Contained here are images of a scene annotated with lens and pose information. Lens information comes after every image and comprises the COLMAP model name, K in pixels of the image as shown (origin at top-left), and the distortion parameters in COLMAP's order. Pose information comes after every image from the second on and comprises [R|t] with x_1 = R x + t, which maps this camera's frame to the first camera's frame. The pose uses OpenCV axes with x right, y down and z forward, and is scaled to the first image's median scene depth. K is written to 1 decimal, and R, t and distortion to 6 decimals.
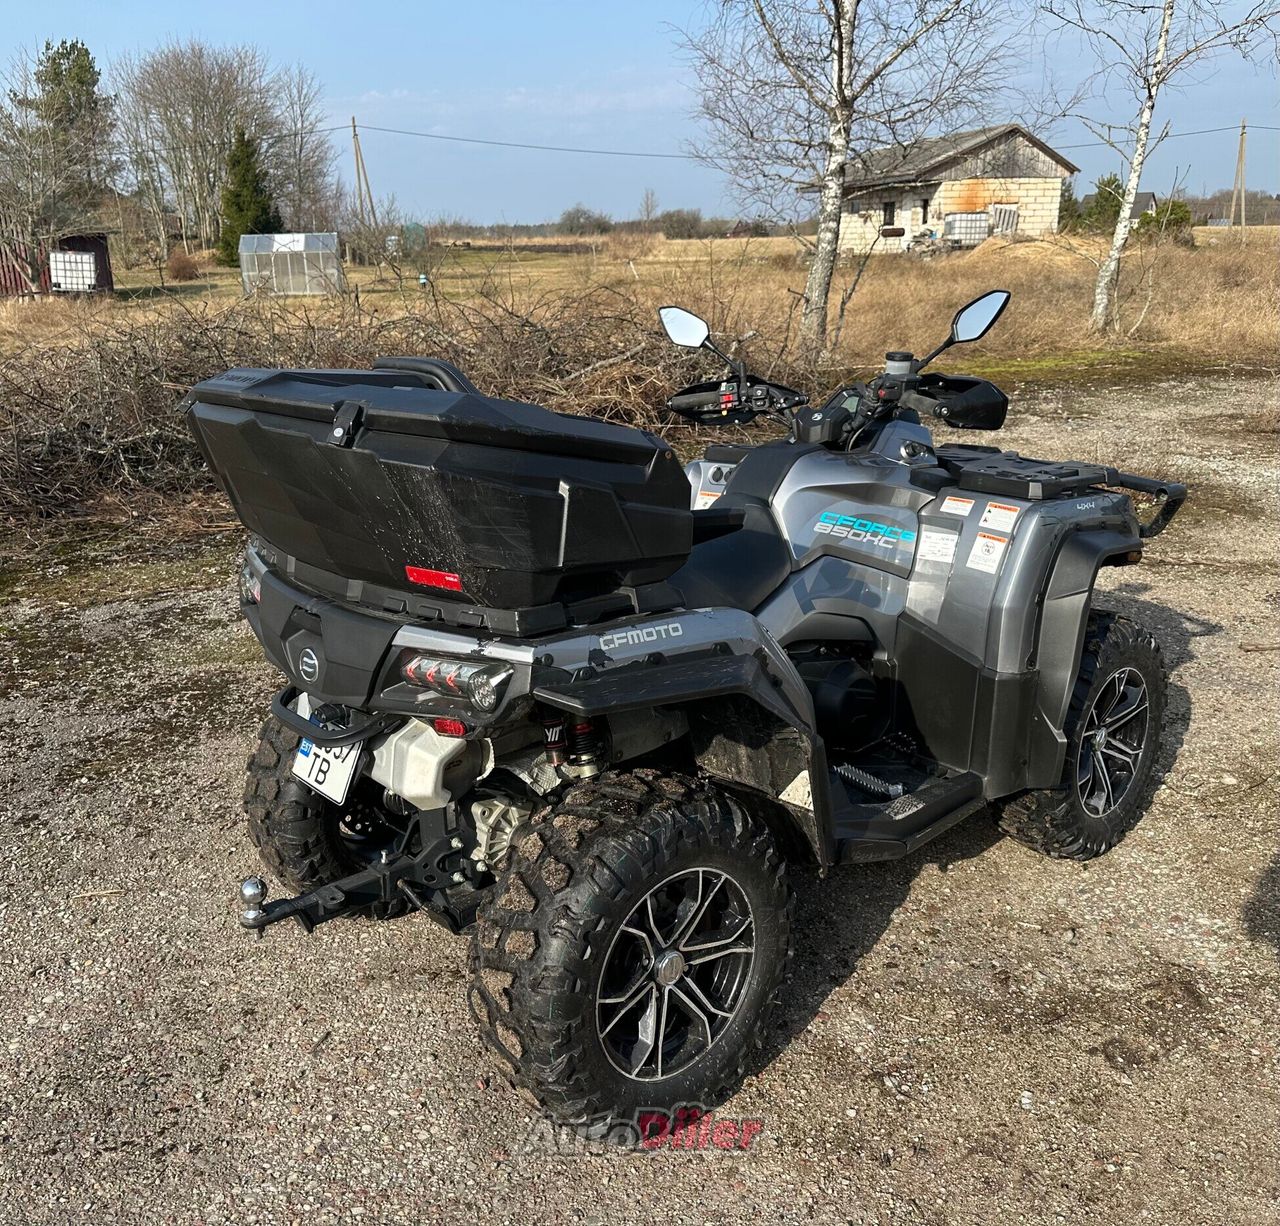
lens RADIAL K [[1157.5, 0, 640.0], [0, 1157.5, 613.0], [0, 0, 1]] dist [-0.014111, -0.015004]
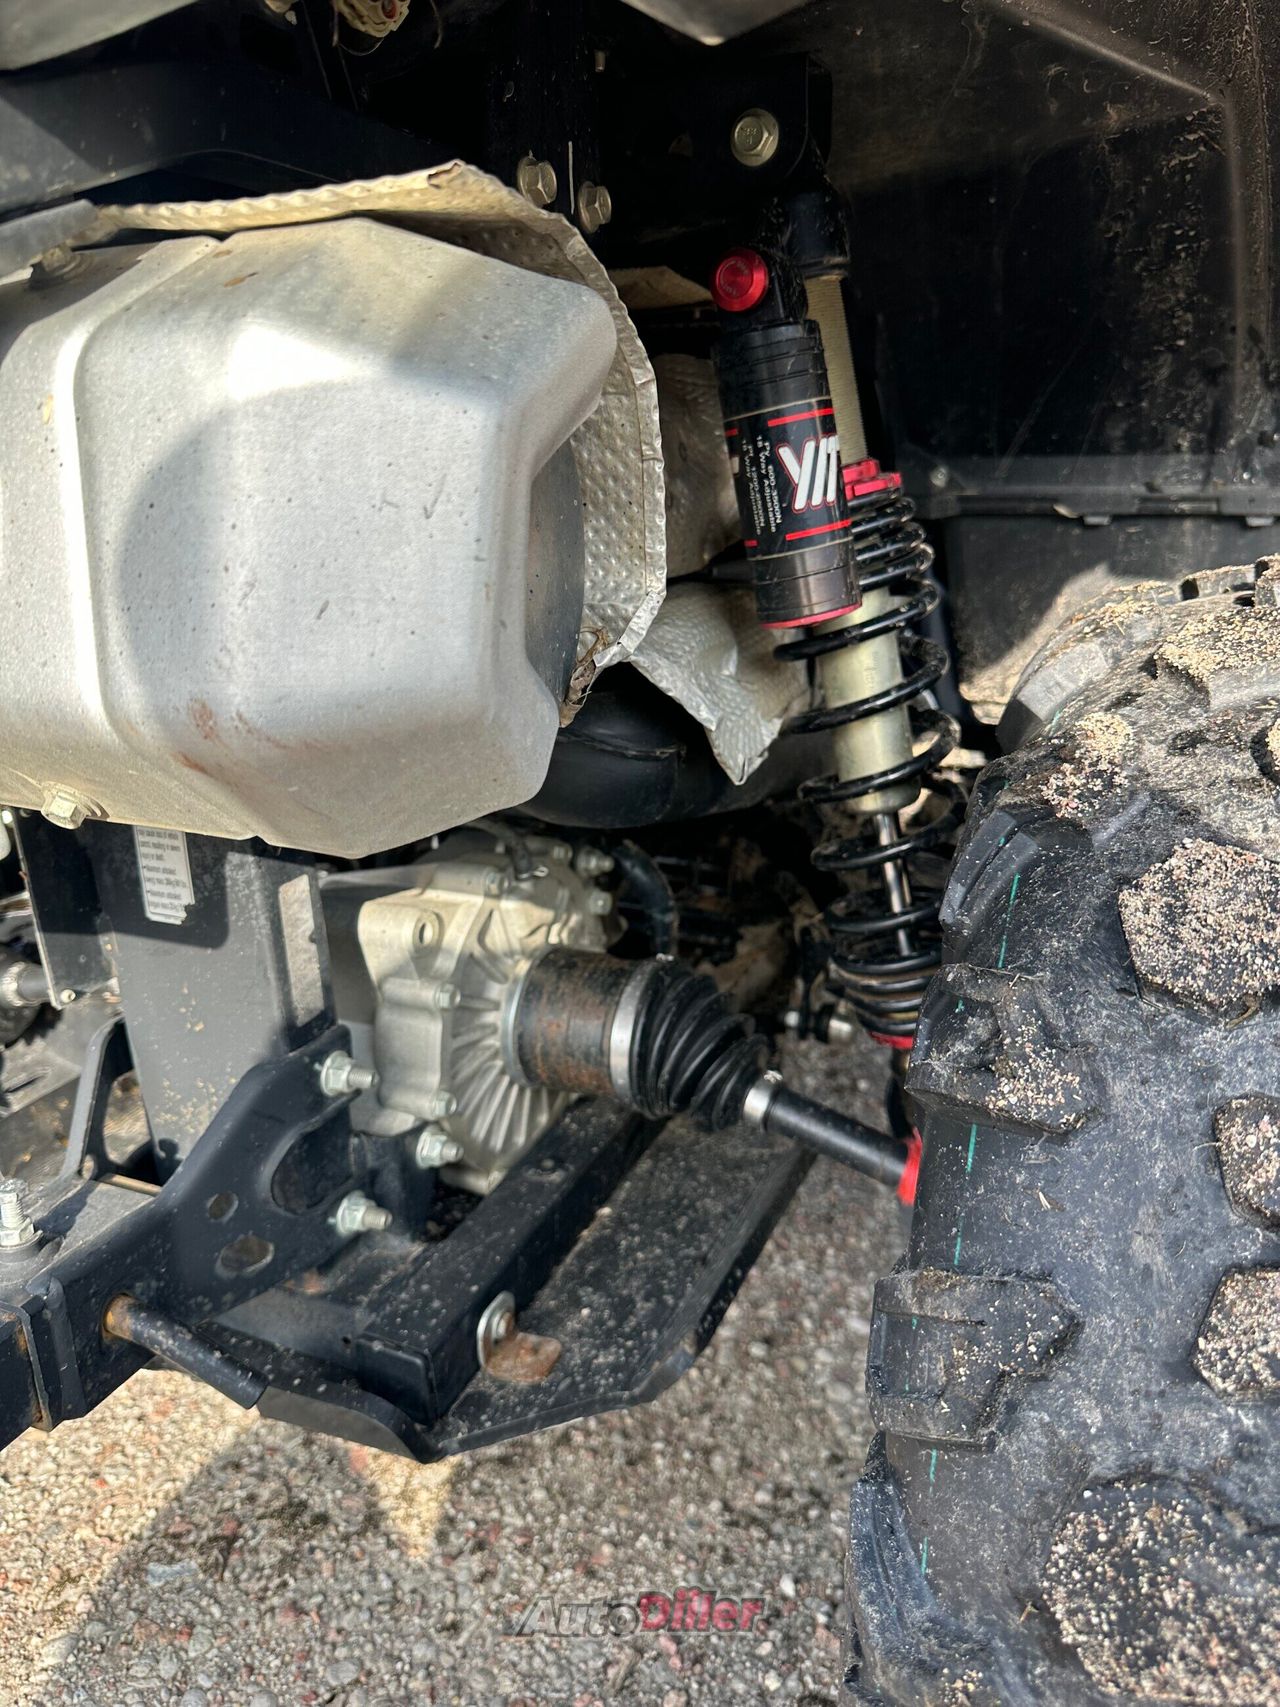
lens RADIAL K [[1191.5, 0, 640.0], [0, 1191.5, 853.5], [0, 0, 1]] dist [-0.004772, -0.004092]
pose [[0.901587, -0.153043, 0.404622, -0.192307], [0.135840, 0.988177, 0.071083, 0.141765], [-0.410718, -0.009124, 0.911717, 0.738455]]
